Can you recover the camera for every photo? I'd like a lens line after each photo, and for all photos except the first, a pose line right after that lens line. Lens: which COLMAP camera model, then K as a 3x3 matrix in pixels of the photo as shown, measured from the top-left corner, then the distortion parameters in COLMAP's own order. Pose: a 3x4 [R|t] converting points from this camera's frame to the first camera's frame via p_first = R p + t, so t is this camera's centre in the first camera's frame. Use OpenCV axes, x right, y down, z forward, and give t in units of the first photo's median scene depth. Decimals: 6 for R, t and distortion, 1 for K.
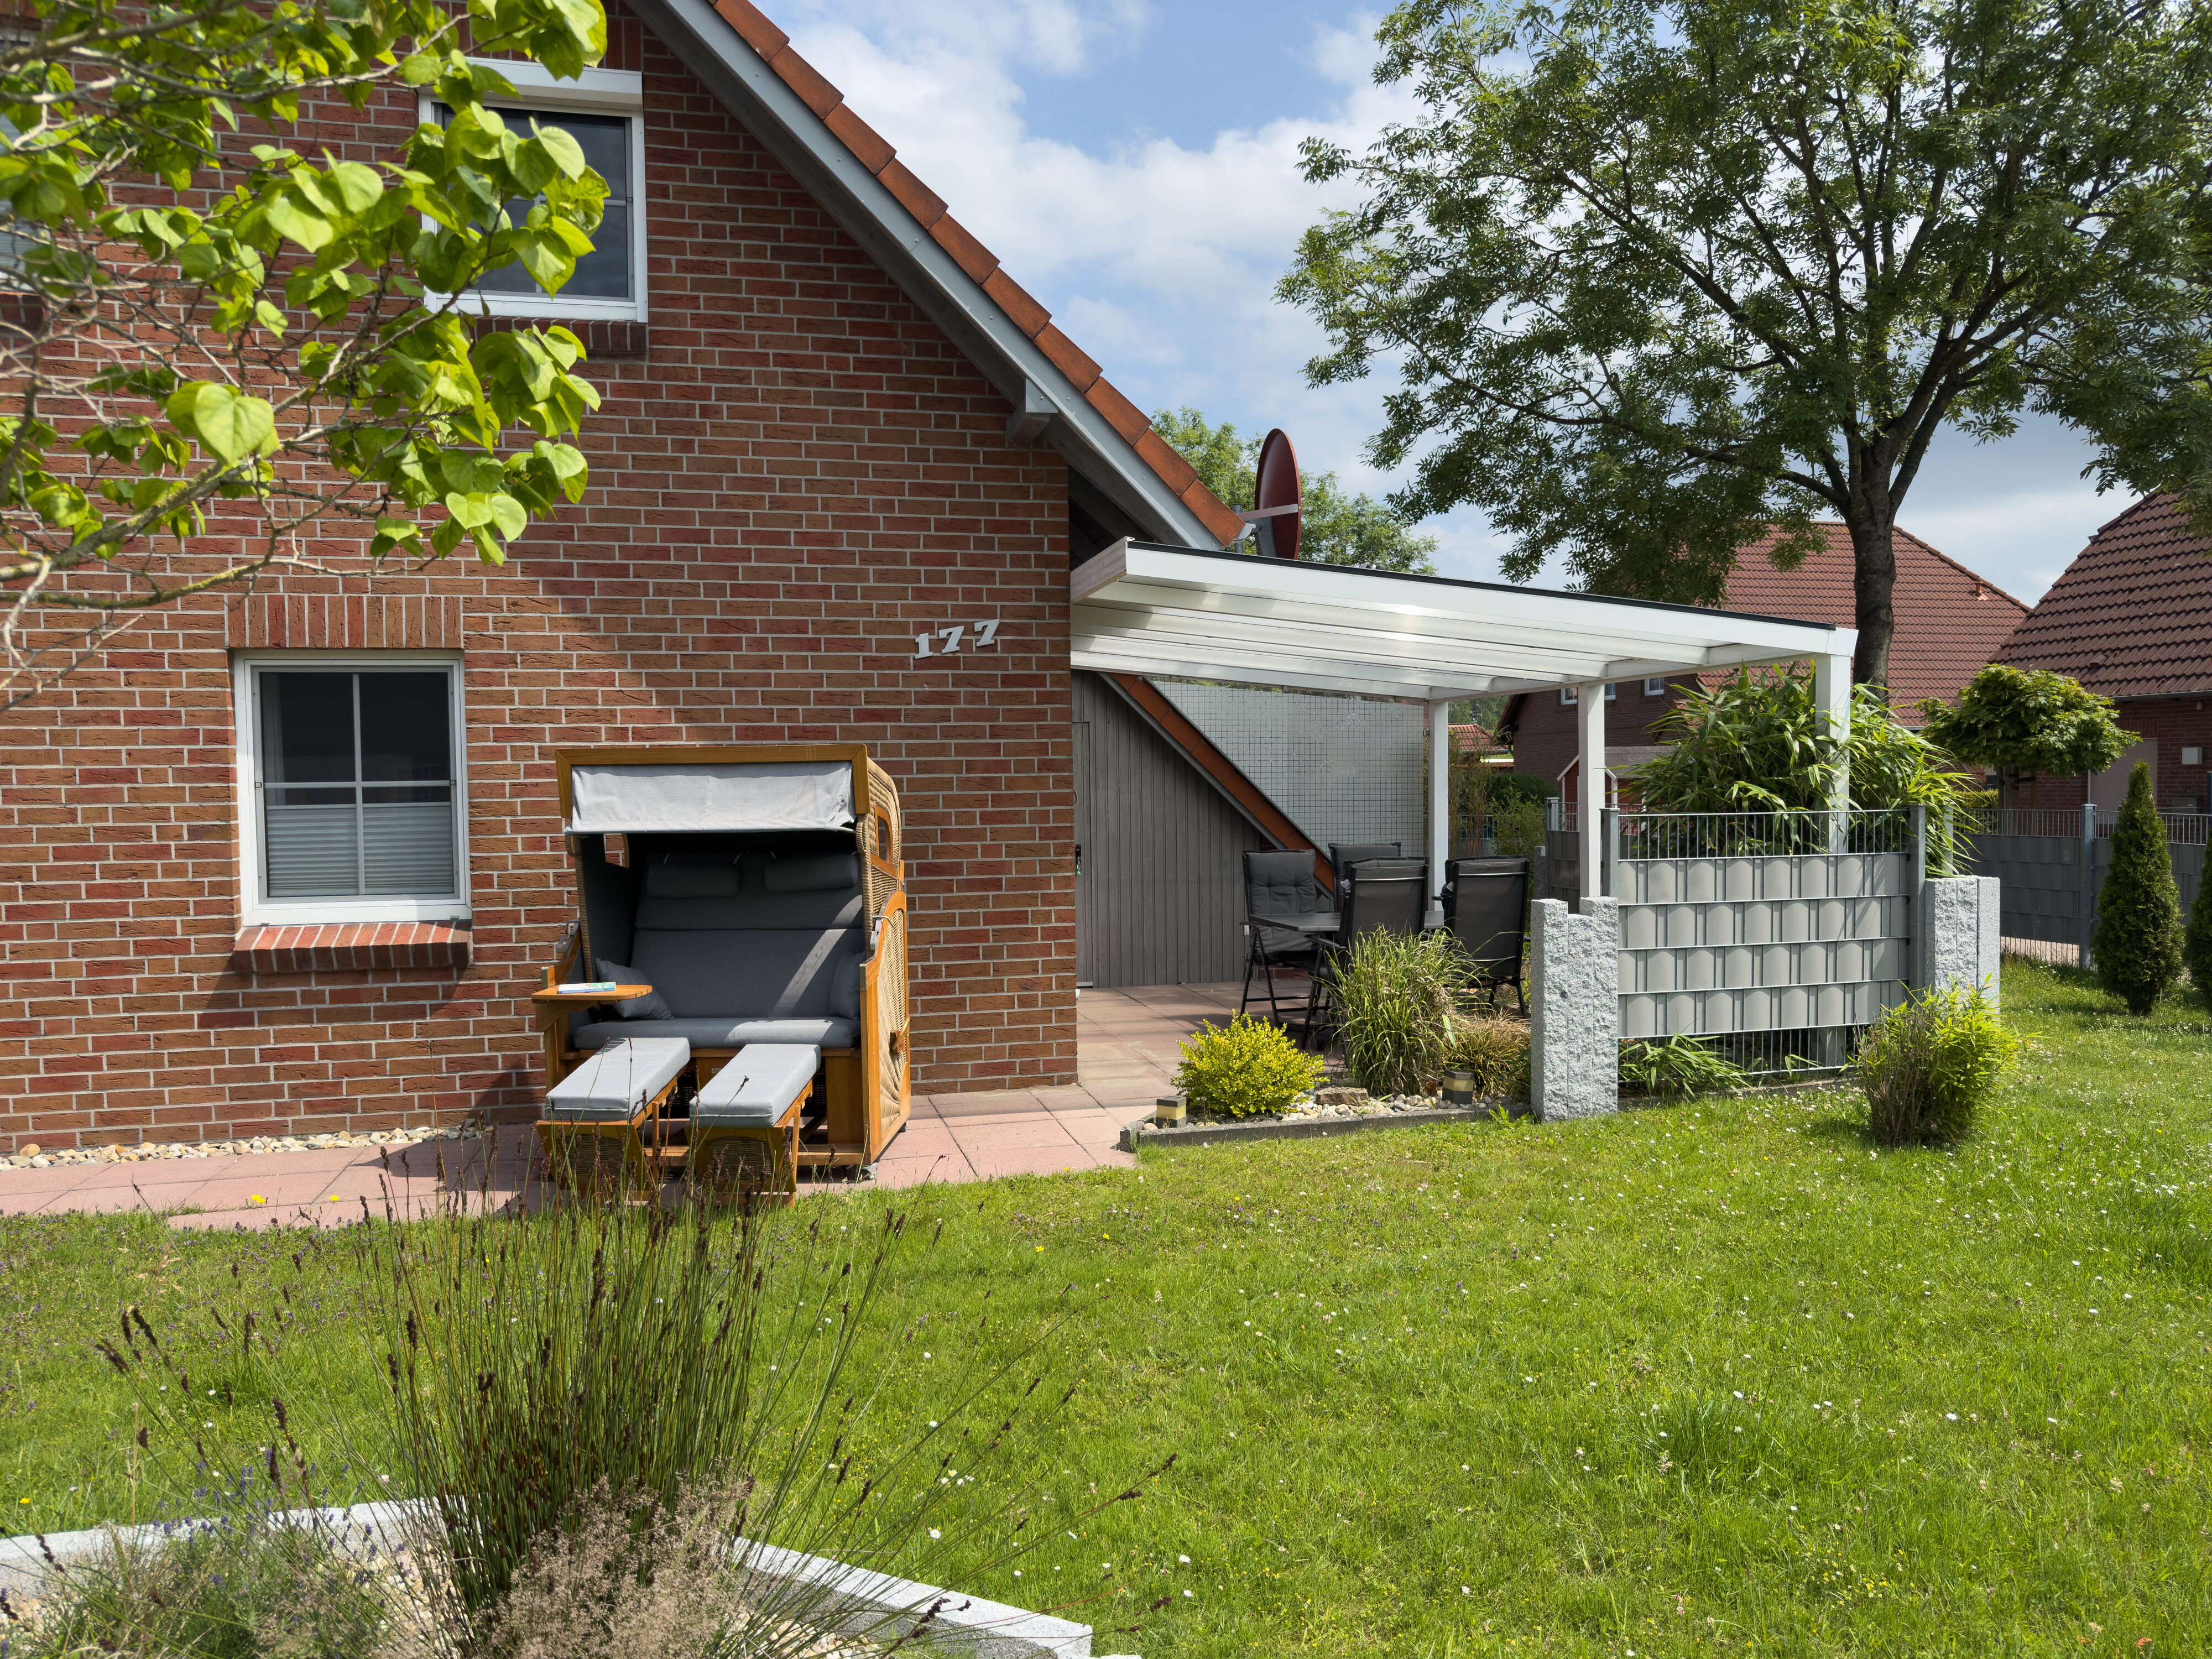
lens RADIAL K [[1542.3, 0, 1099.4], [0, 1542.3, 836.3], [0, 0, 1]] dist [-0.008441, 0.006410]
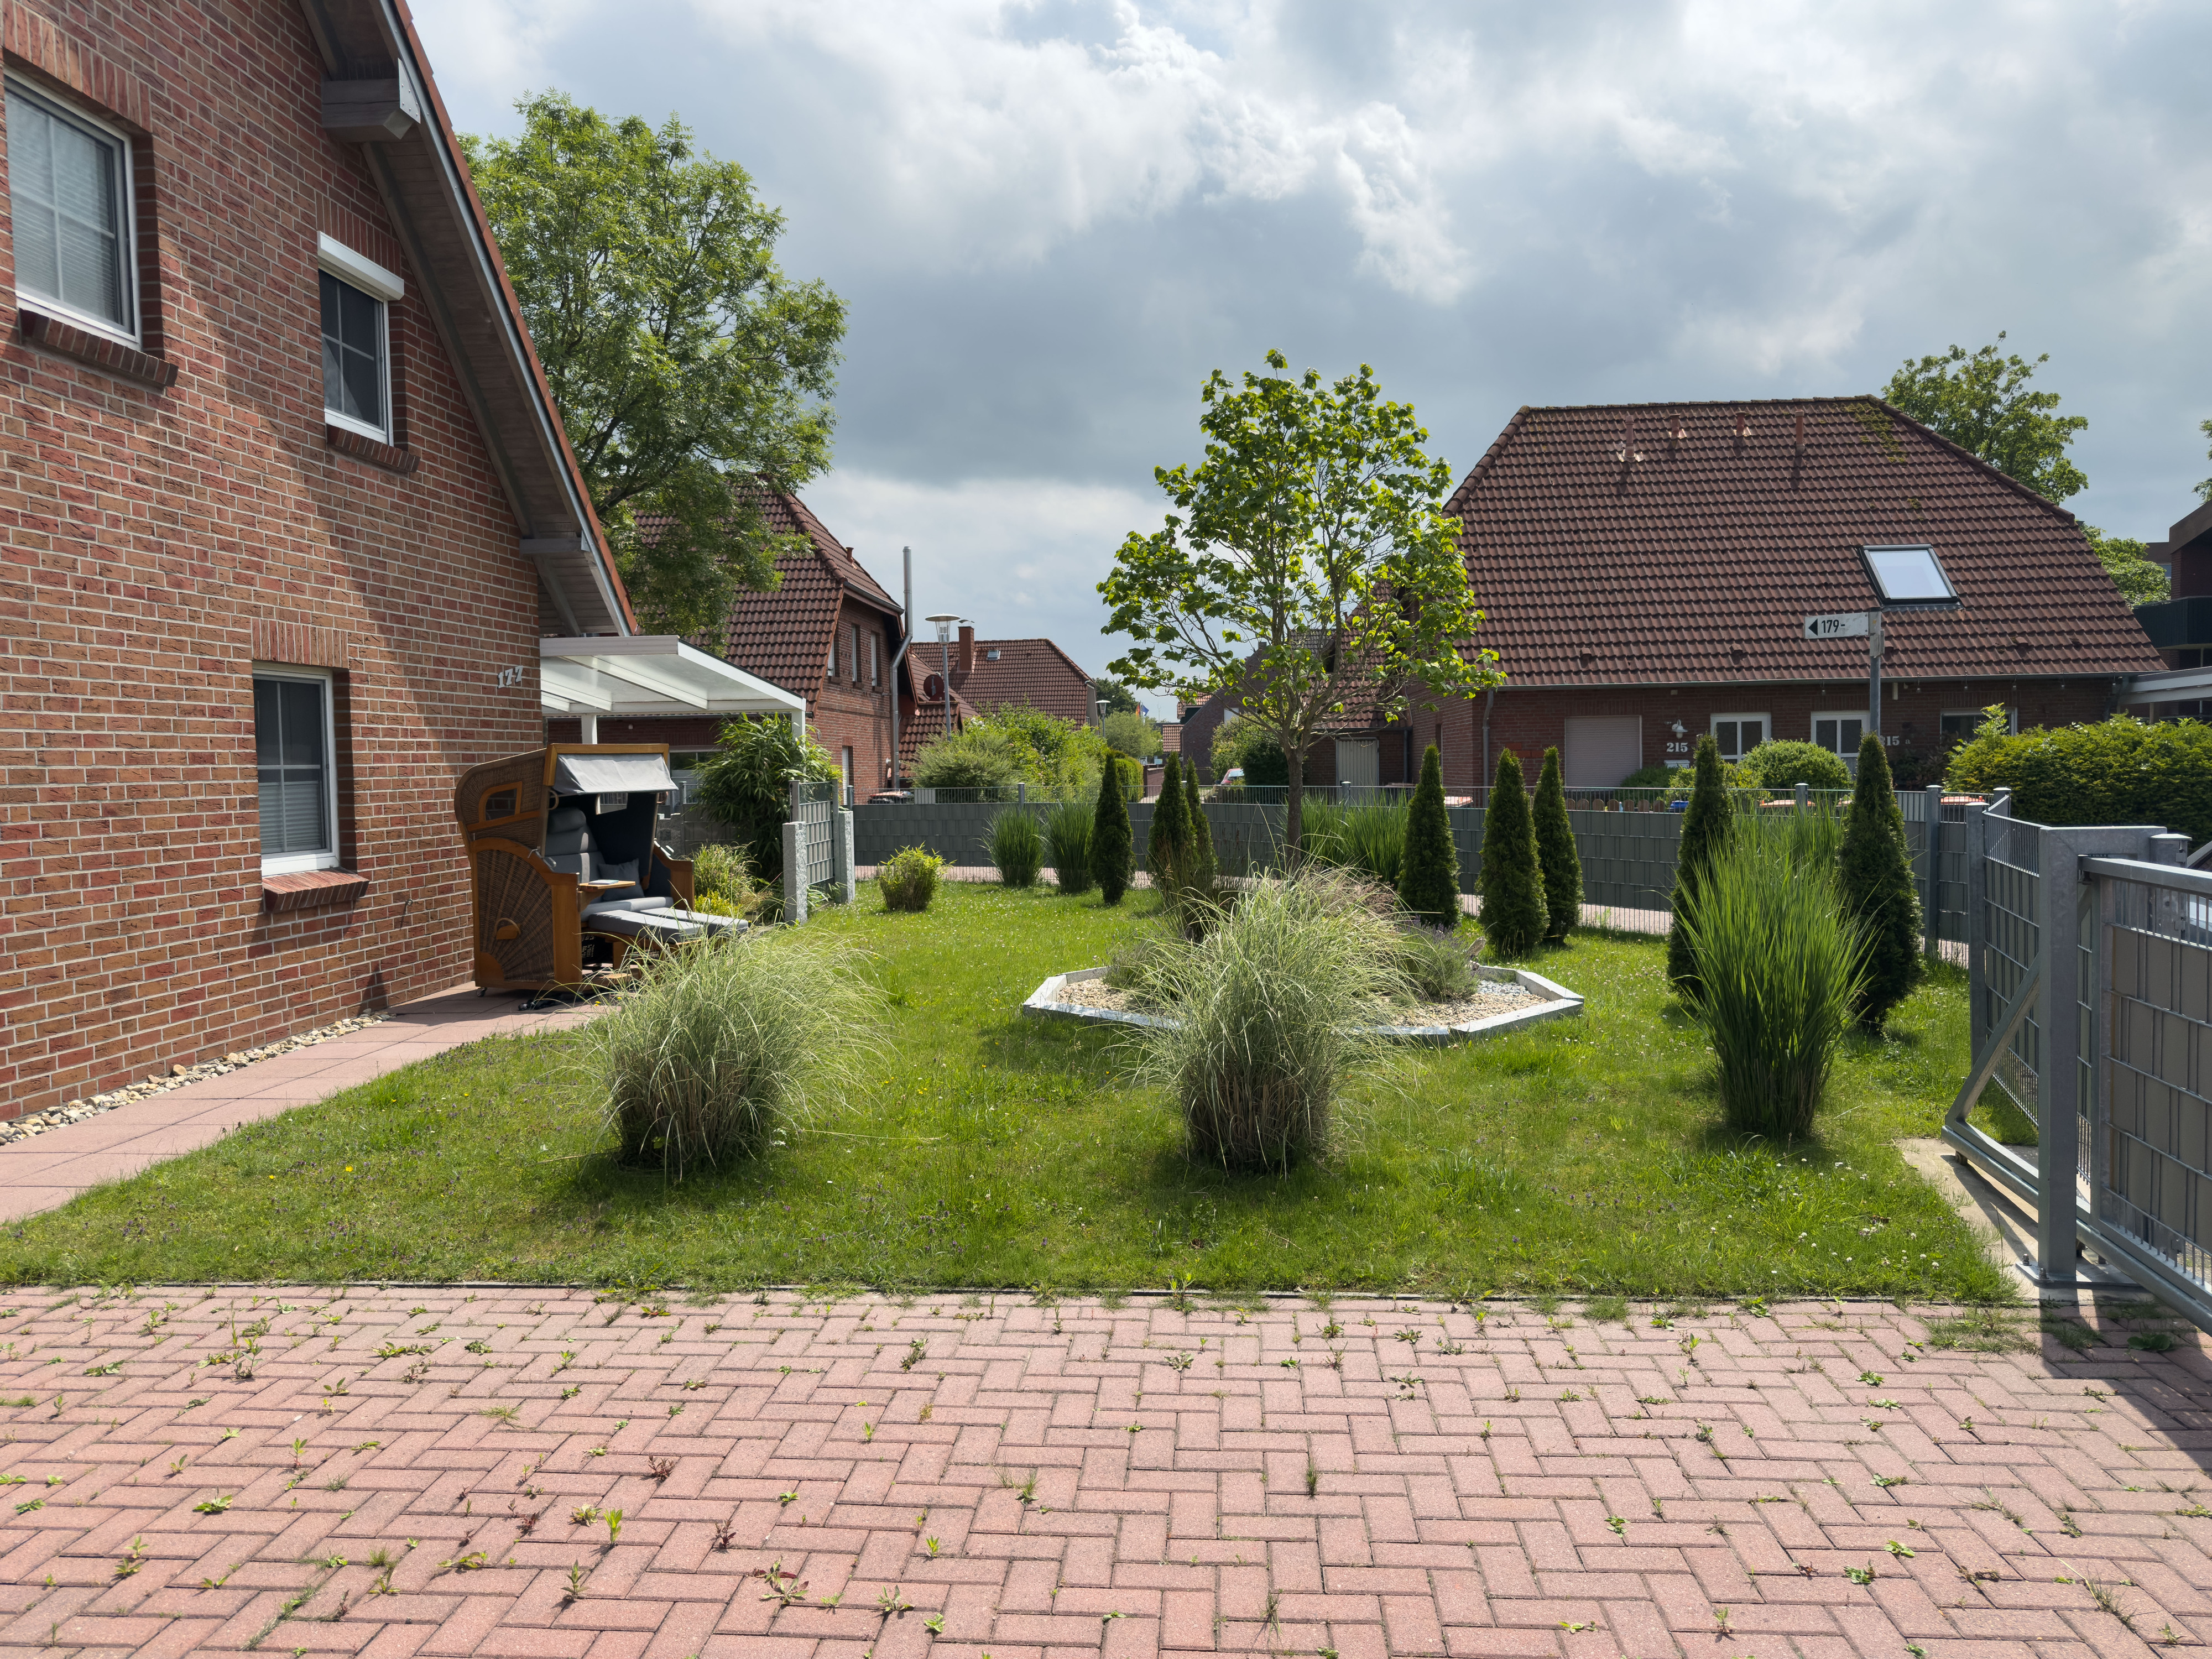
lens RADIAL K [[1542.3, 0, 1099.4], [0, 1542.3, 836.3], [0, 0, 1]] dist [-0.008441, 0.006410]
pose [[0.303813, -0.038829, 0.951940, -1.537760], [0.048784, 0.998492, 0.025159, 0.026079], [-0.951482, 0.038796, 0.305249, -0.054484]]
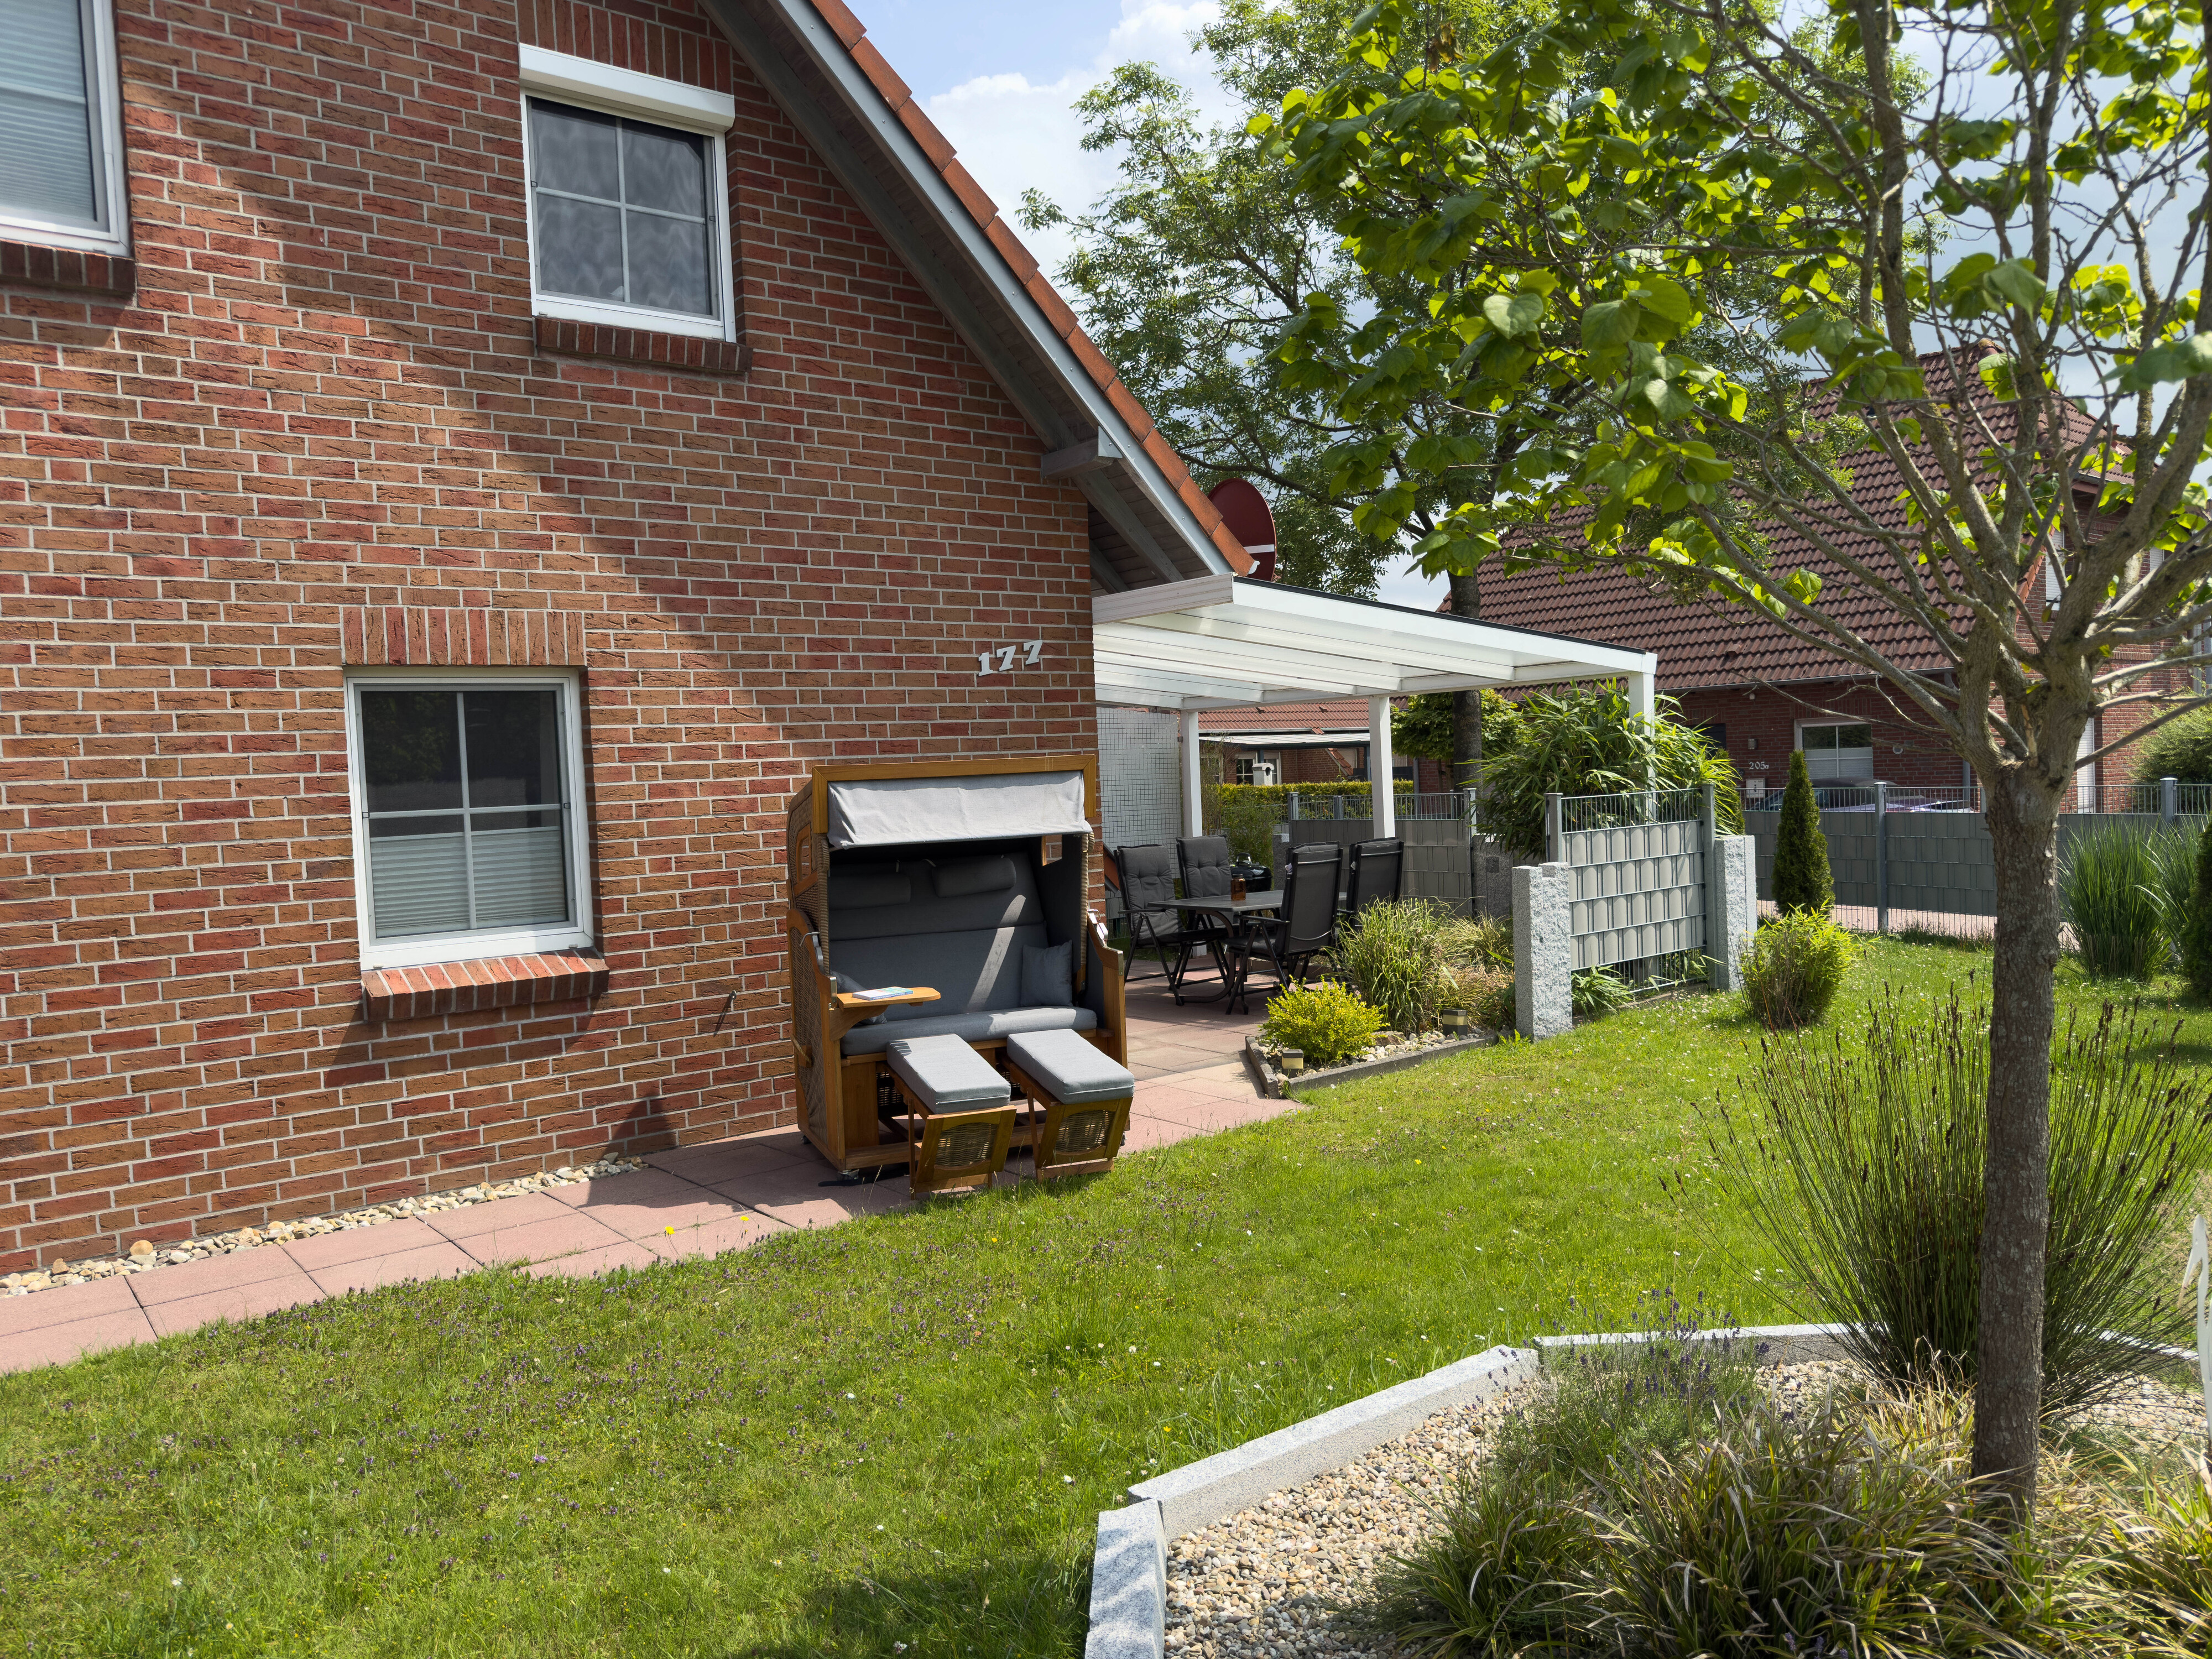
lens RADIAL K [[1564.4, 0, 1106.0], [0, 1564.4, 829.5], [0, 0, 1]] dist [0.001053, -0.003804]
pose [[0.905523, -0.041149, 0.422296, -0.539744], [0.045500, 0.998964, -0.000225, -0.004748], [-0.421850, 0.019418, 0.906458, -0.023636]]
